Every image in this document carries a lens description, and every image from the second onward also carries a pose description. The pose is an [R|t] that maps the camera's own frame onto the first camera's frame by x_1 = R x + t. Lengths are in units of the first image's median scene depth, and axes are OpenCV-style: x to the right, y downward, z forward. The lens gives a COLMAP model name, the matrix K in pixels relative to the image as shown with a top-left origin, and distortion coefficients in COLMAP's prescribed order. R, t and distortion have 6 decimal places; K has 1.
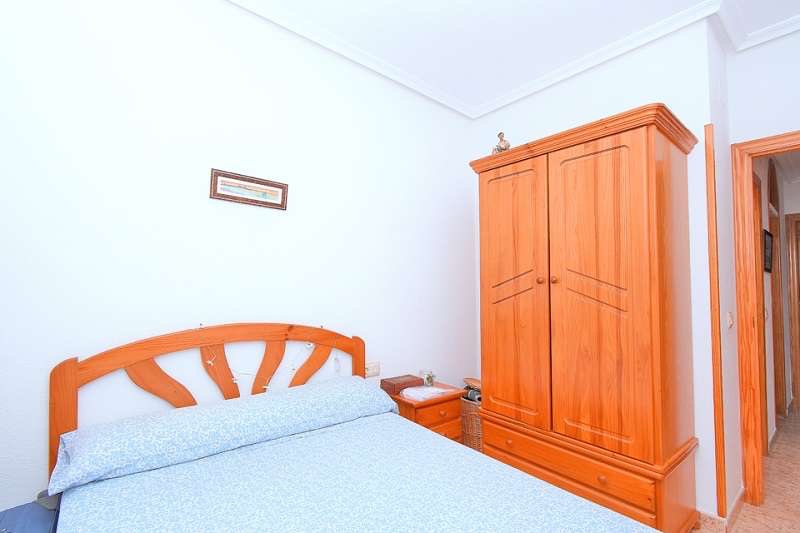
lens RADIAL K [[366.5, 0, 405.6], [0, 366.5, 267.1], [0, 0, 1]] dist [0.010481, -0.001462]
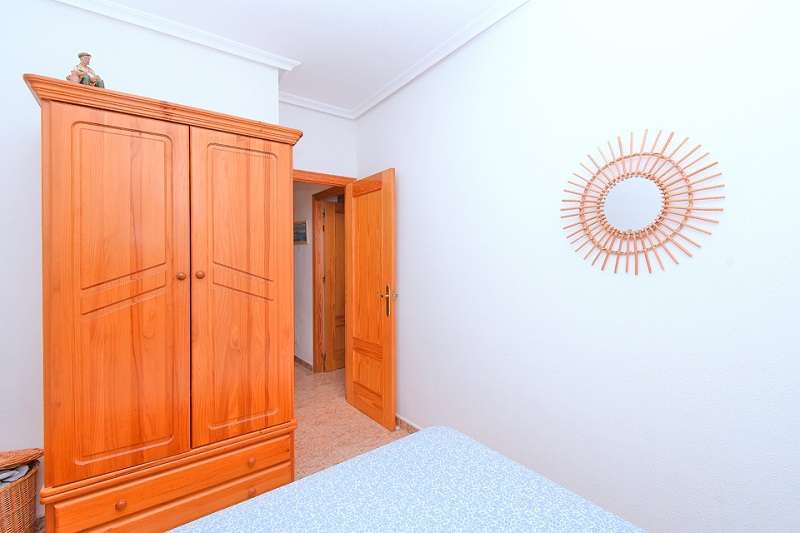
lens RADIAL K [[366.5, 0, 402.1], [0, 366.5, 265.5], [0, 0, 1]] dist [0.010481, -0.001462]
pose [[0.065238, -0.003305, 0.997864, -0.476281], [-0.013602, 0.999899, 0.004201, 0.003032], [-0.997777, -0.013847, 0.065186, 0.494321]]
